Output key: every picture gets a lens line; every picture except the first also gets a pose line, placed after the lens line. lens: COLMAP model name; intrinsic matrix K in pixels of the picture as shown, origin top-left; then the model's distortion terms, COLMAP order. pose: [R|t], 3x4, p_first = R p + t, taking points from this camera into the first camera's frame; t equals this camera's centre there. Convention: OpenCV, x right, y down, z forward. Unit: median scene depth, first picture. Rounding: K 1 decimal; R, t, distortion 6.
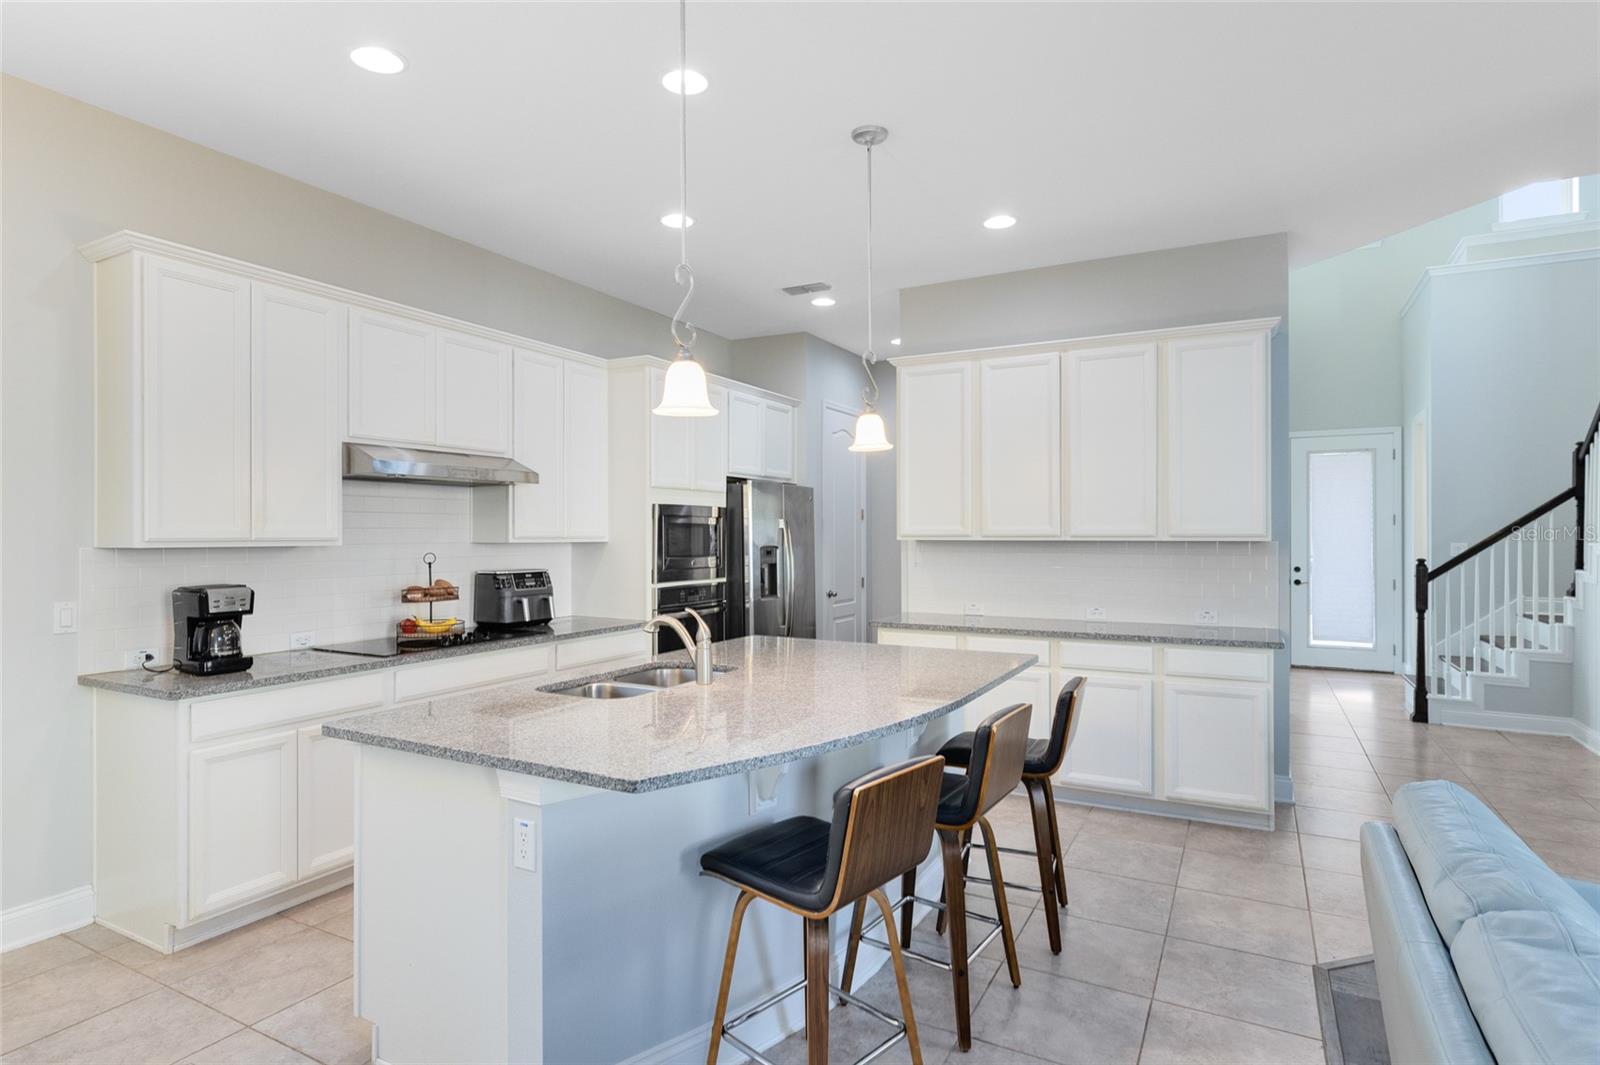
lens RADIAL K [[829.6, 0, 800.0], [0, 829.6, 532.5], [0, 0, 1]] dist [0.002619, 0.000303]
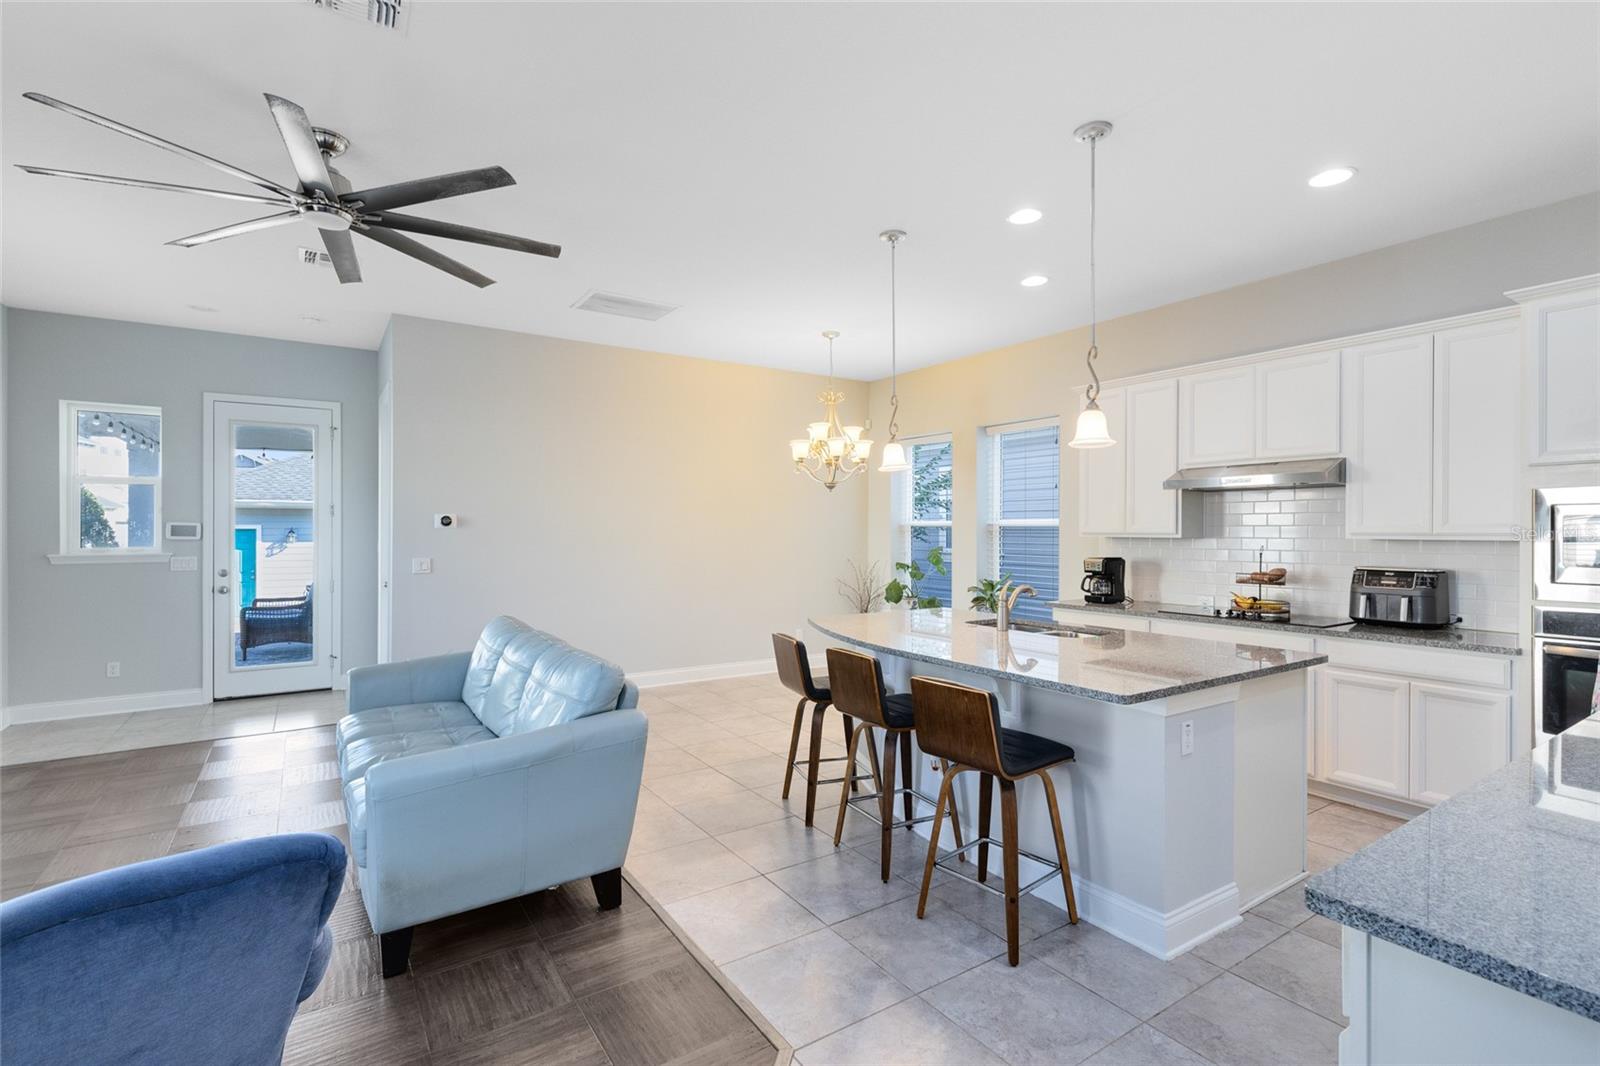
lens RADIAL K [[728.0, 0, 799.3], [0, 728.0, 539.4], [0, 0, 1]] dist [0.002010, -0.000004]
pose [[-0.468601, 0.009137, -0.883363, 0.774532], [-0.002947, 0.999925, 0.011906, 0.004436], [0.883405, 0.008182, -0.468539, 0.831733]]
